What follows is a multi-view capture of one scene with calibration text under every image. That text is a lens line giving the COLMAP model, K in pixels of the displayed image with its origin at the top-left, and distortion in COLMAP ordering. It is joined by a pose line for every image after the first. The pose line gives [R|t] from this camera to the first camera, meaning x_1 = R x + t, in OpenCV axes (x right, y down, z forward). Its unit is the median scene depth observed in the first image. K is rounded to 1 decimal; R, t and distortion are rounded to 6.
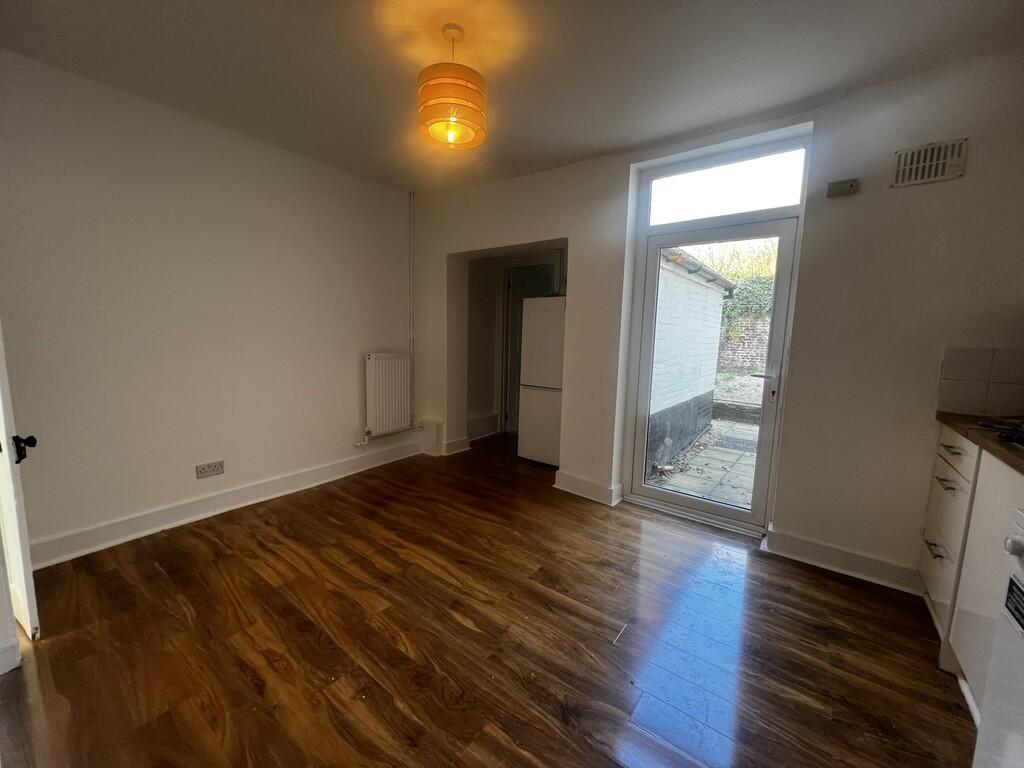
lens RADIAL K [[409.7, 0, 506.6], [0, 409.7, 380.8], [0, 0, 1]] dist [-0.000751, 0.000058]
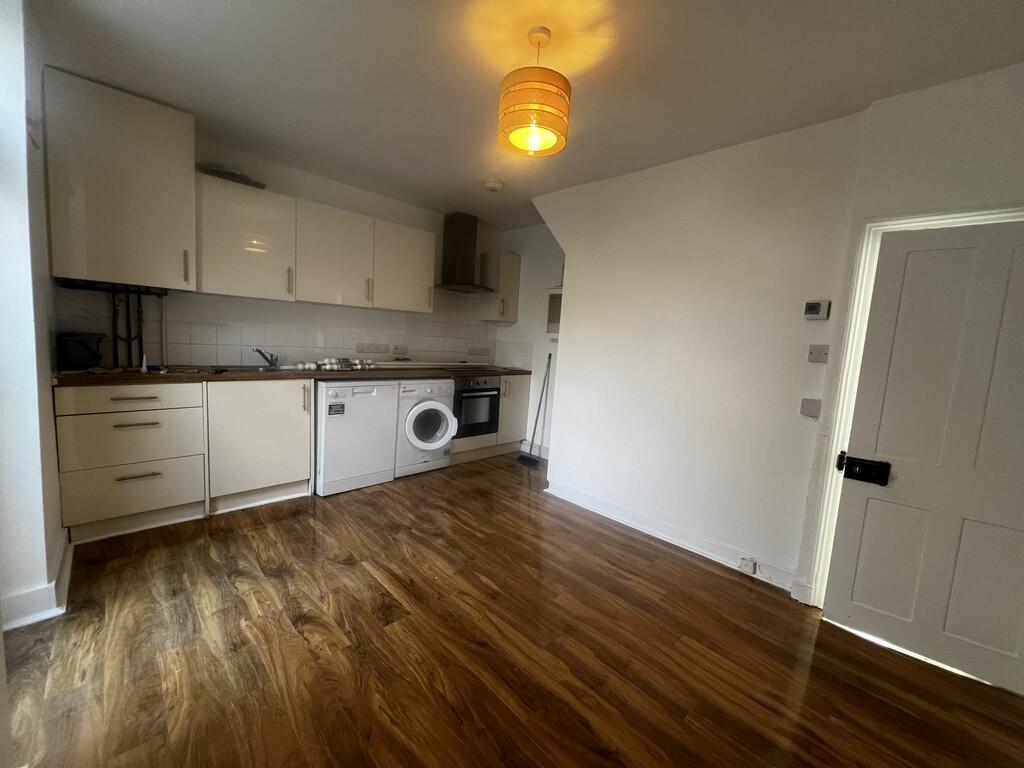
lens RADIAL K [[409.7, 0, 507.1], [0, 409.7, 382.5], [0, 0, 1]] dist [-0.000751, 0.000058]
pose [[-0.986288, -0.103209, 0.128779, -0.227653], [-0.071787, 0.970930, 0.228345, -0.234212], [-0.148603, 0.215969, -0.965026, 1.824167]]
